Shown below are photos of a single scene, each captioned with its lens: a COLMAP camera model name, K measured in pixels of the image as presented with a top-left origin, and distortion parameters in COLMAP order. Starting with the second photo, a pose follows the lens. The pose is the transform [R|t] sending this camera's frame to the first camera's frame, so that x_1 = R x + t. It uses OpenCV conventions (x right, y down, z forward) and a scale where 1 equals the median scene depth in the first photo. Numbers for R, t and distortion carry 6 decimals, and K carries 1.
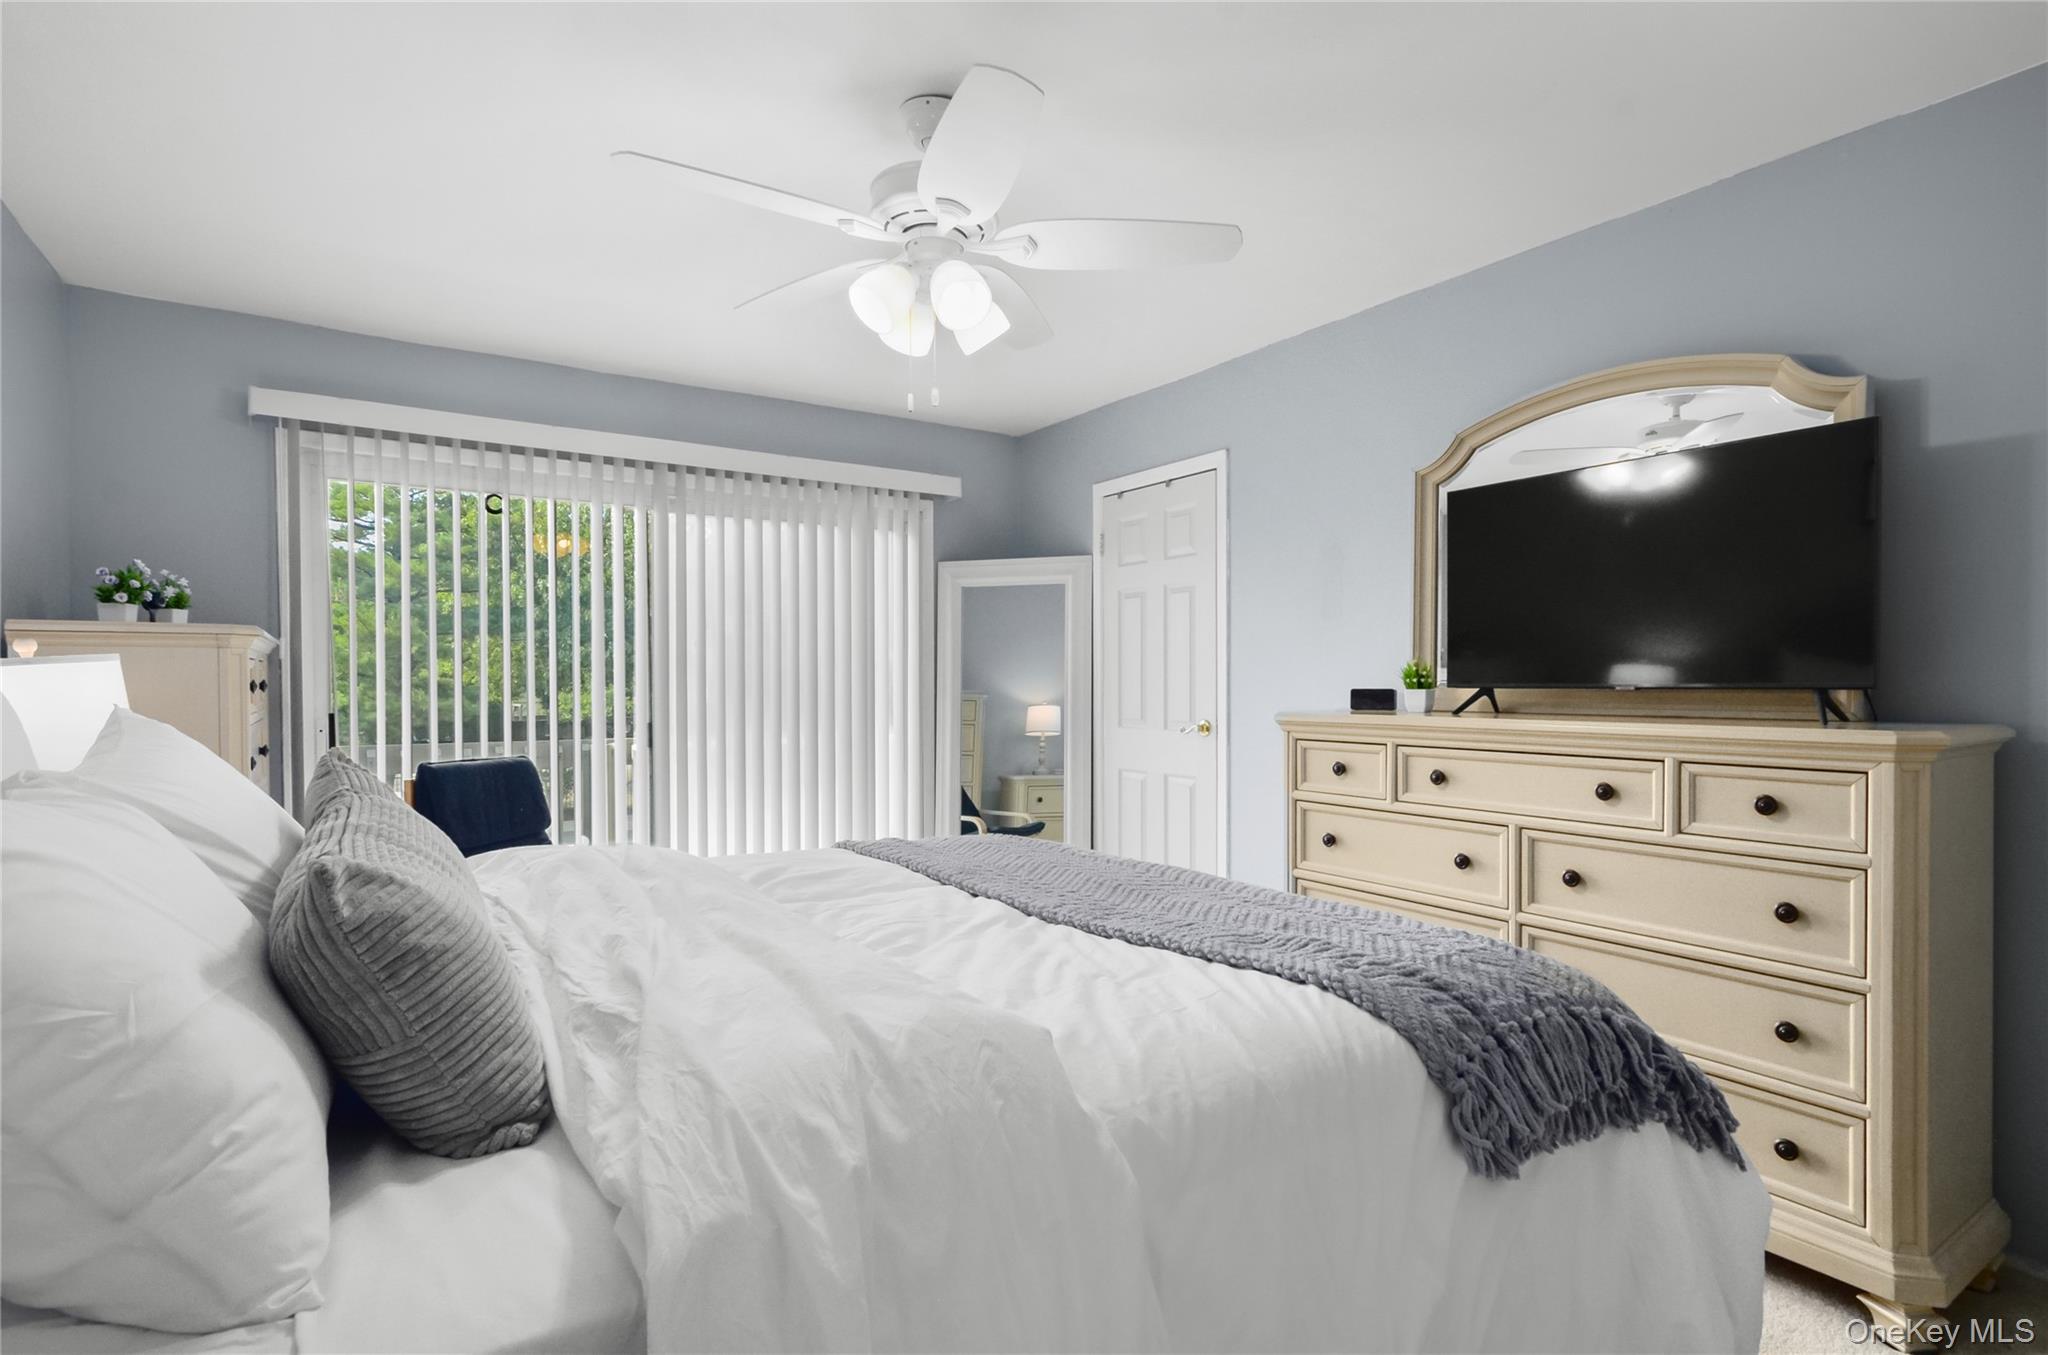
lens RADIAL K [[1014.2, 0, 1031.7], [0, 1014.2, 698.1], [0, 0, 1]] dist [0.003680, 0.000519]
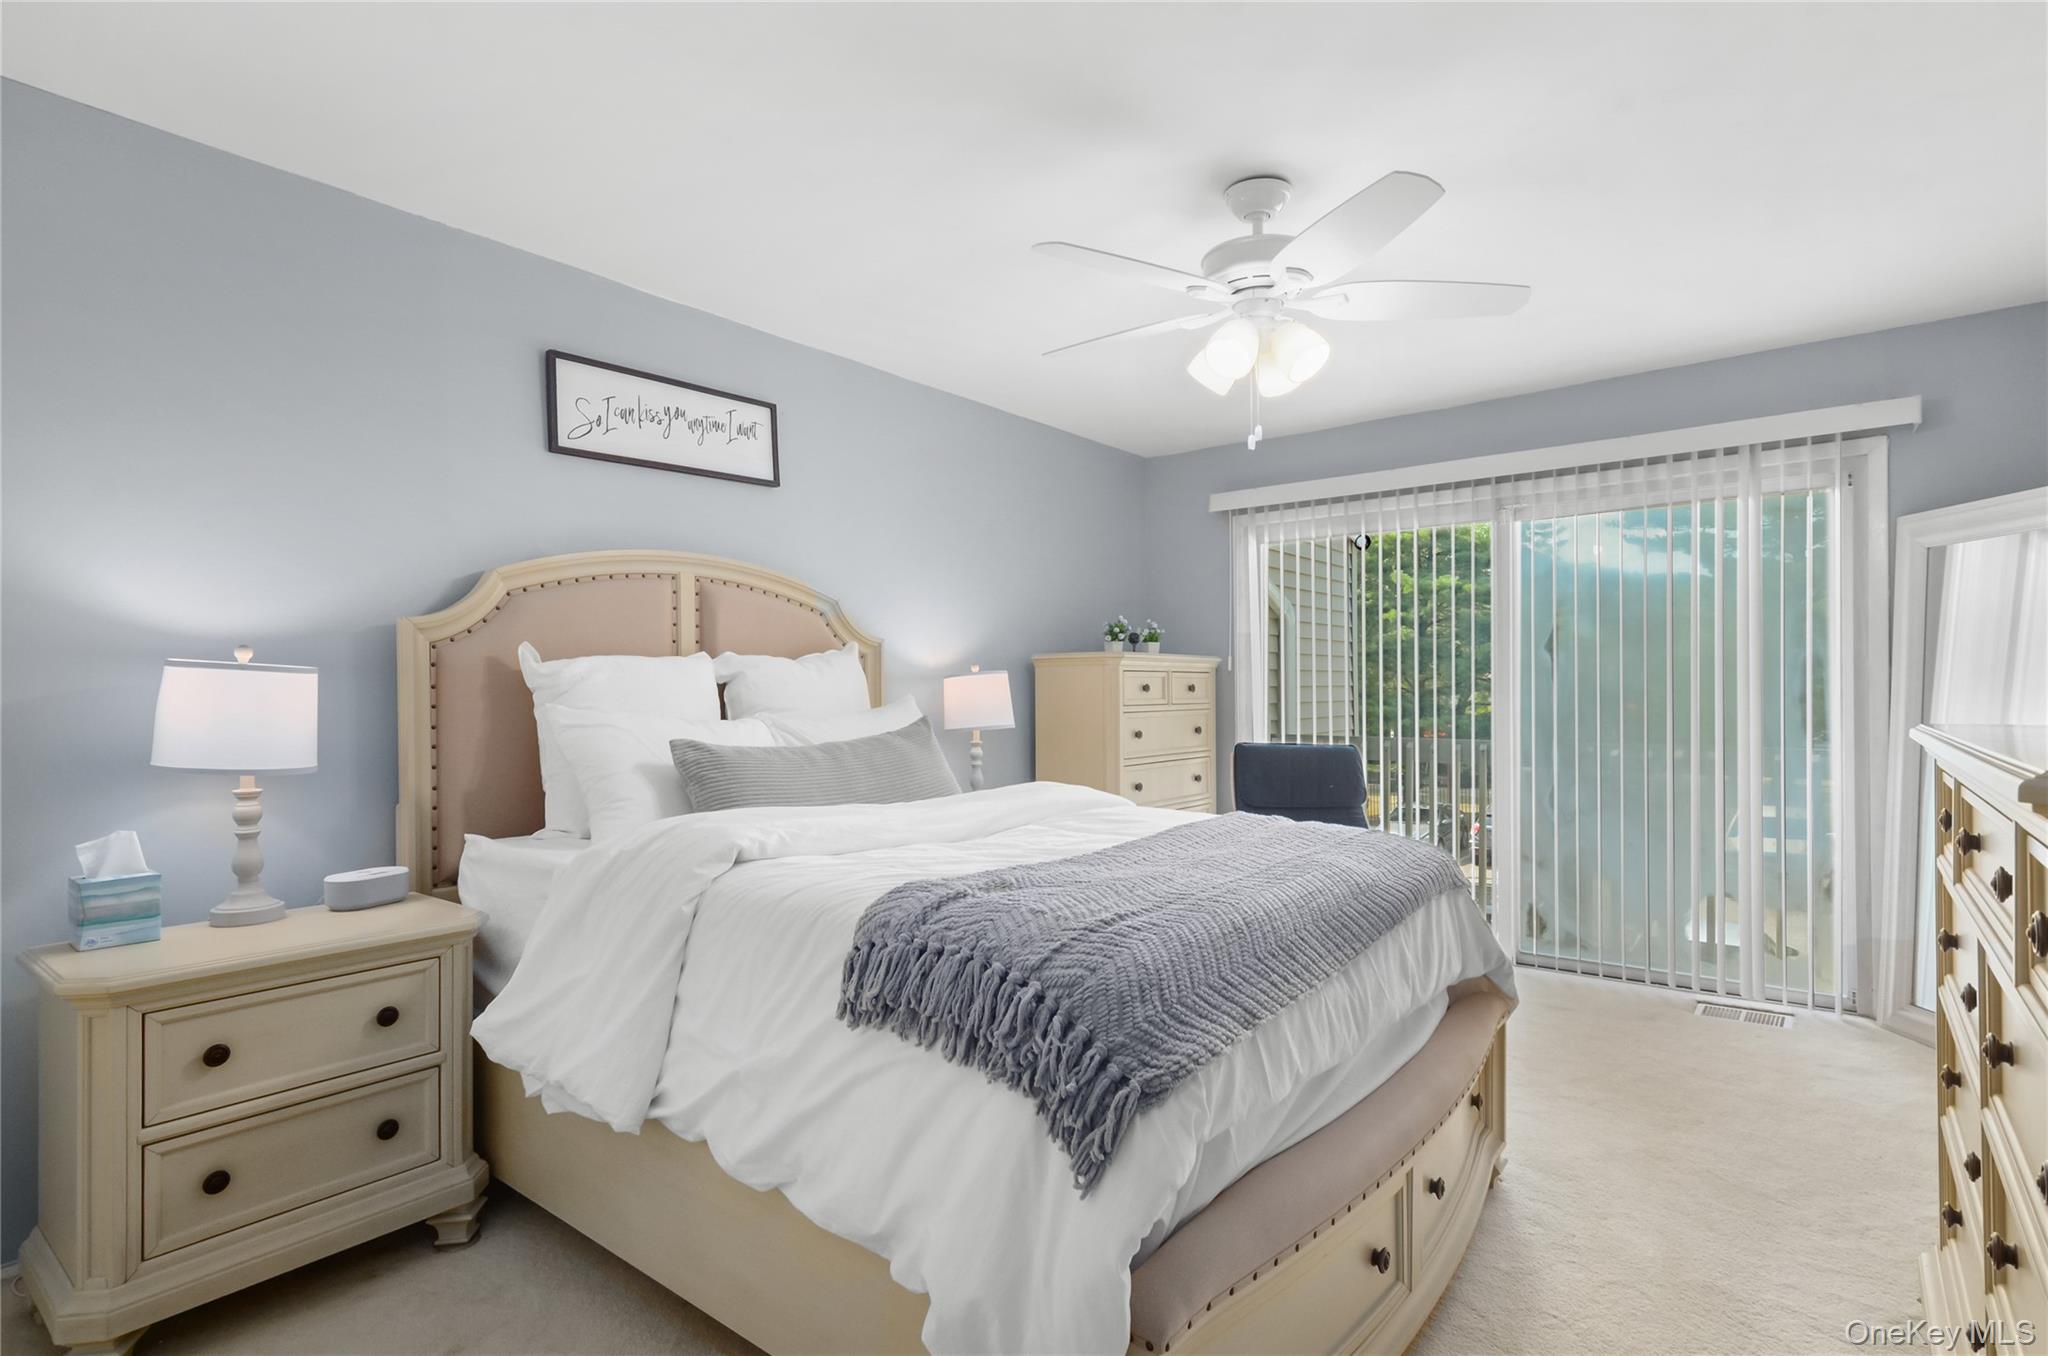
lens RADIAL K [[1014.2, 0, 1031.7], [0, 1014.2, 698.6], [0, 0, 1]] dist [0.003680, 0.000519]
pose [[0.302056, -0.003008, -0.953285, 0.618132], [-0.019315, 0.999770, -0.009275, 0.021410], [0.953094, 0.021214, 0.301929, 0.285881]]
